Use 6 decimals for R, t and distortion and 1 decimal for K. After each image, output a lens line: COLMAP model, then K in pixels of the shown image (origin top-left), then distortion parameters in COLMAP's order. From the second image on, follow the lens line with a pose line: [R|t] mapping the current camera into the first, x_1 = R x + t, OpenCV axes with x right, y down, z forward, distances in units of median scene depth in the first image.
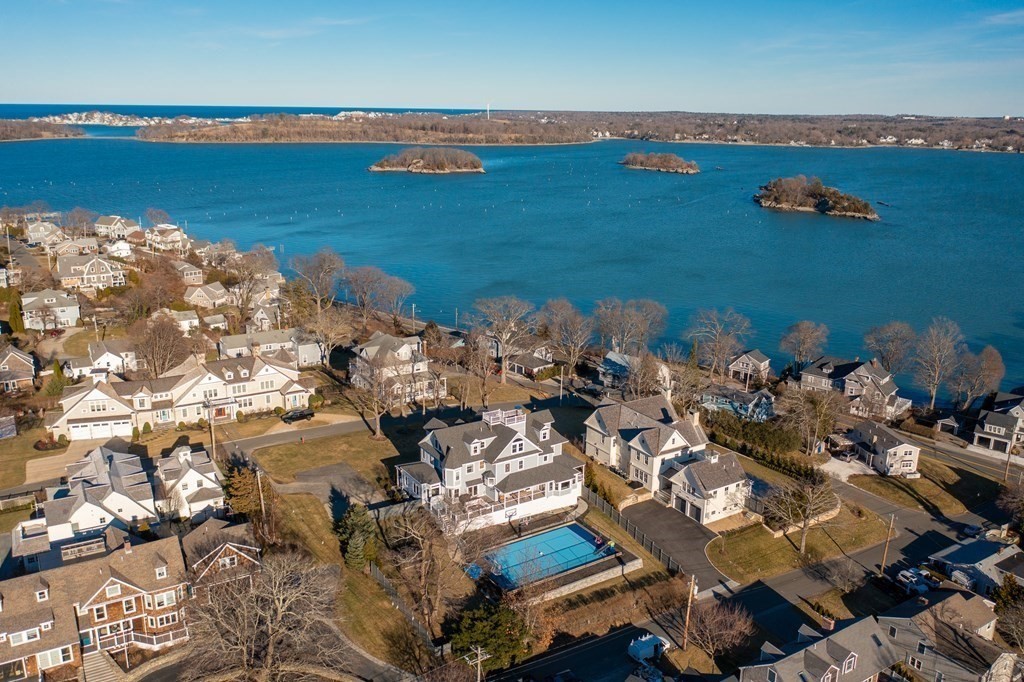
lens RADIAL K [[786.7, 0, 508.6], [0, 786.7, 341.9], [0, 0, 1]] dist [-0.026576, -0.009074]
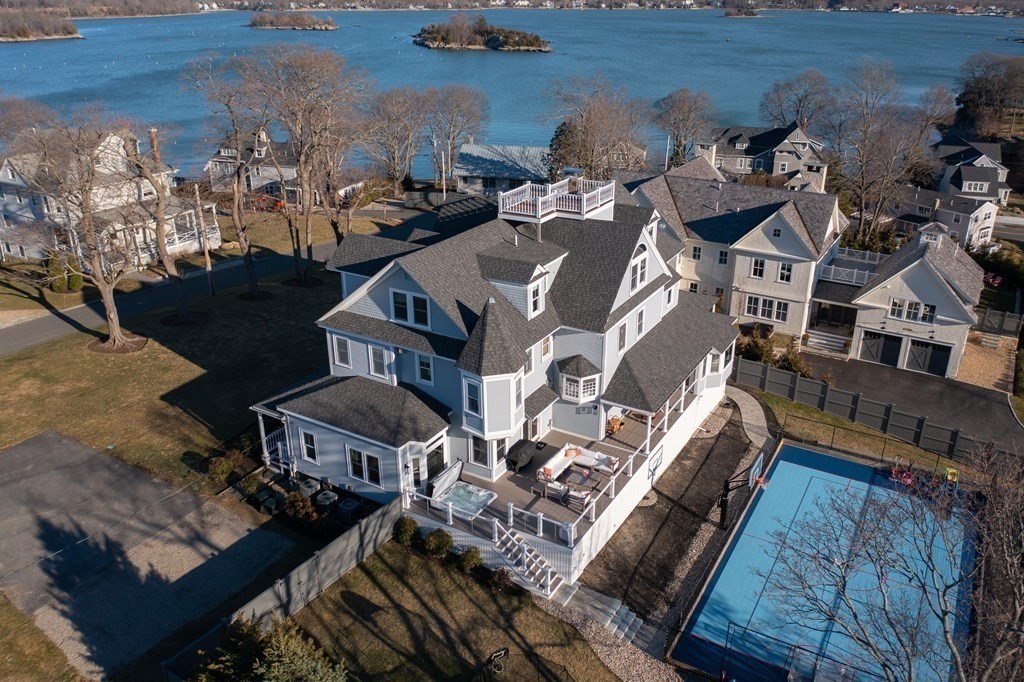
lens RADIAL K [[786.7, 0, 511.1], [0, 786.7, 336.6], [0, 0, 1]] dist [-0.026576, -0.009074]
pose [[0.896748, -0.190476, 0.399452, -0.153135], [0.130923, 0.976414, 0.171682, 0.082062], [-0.422732, -0.101658, 0.900535, 0.612432]]
